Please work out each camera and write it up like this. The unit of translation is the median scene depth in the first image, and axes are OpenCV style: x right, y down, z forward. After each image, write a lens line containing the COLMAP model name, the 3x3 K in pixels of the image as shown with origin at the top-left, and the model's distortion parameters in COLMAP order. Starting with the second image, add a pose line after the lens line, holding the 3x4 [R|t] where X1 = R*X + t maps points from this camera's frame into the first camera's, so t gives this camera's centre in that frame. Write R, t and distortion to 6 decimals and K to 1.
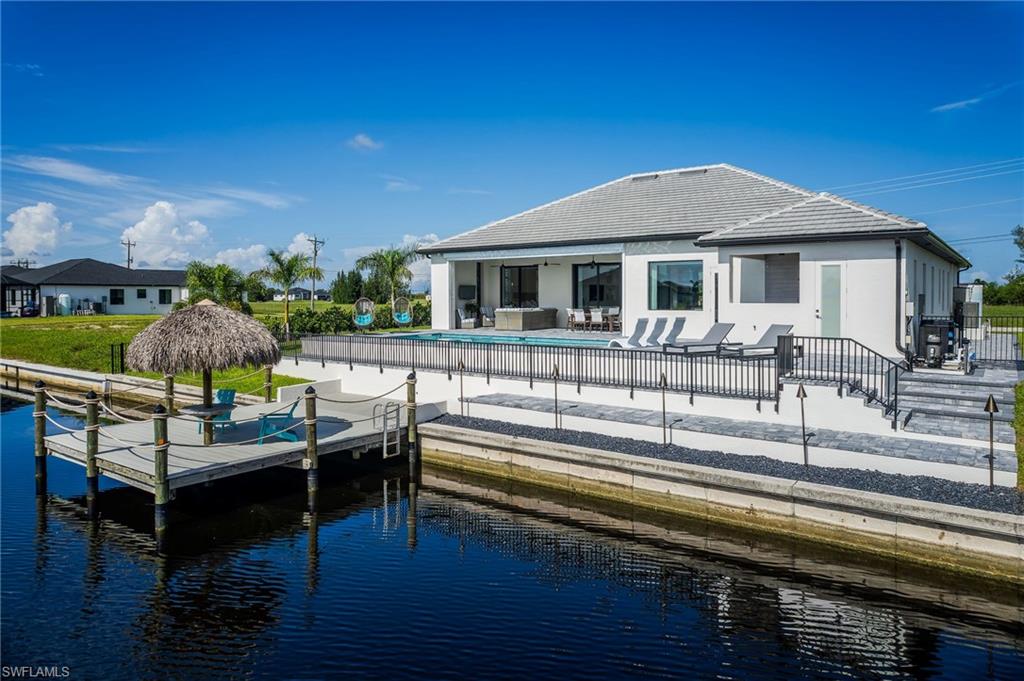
lens RADIAL K [[654.5, 0, 512.0], [0, 654.5, 340.5], [0, 0, 1]] dist [0.000731, 0.004100]
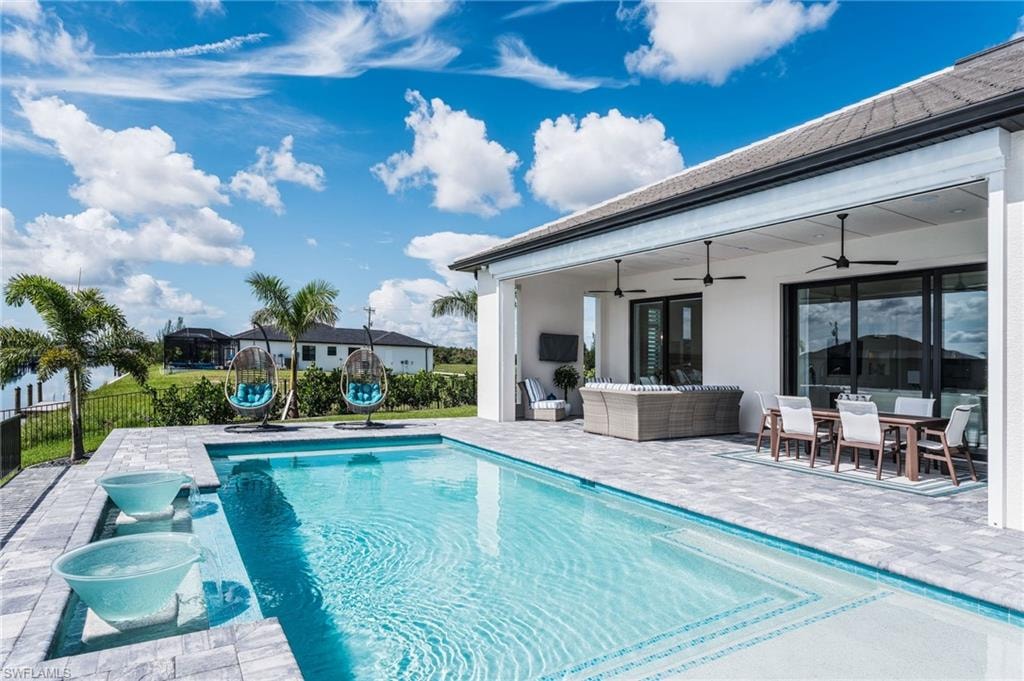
lens RADIAL K [[564.9, 0, 512.0], [0, 564.9, 340.5], [0, 0, 1]] dist [0.001351, 0.000150]
pose [[0.928823, 0.016324, -0.370163, 0.113897], [-0.056514, 0.993582, -0.097989, -0.062270], [0.366188, 0.111934, 0.923784, 1.051023]]
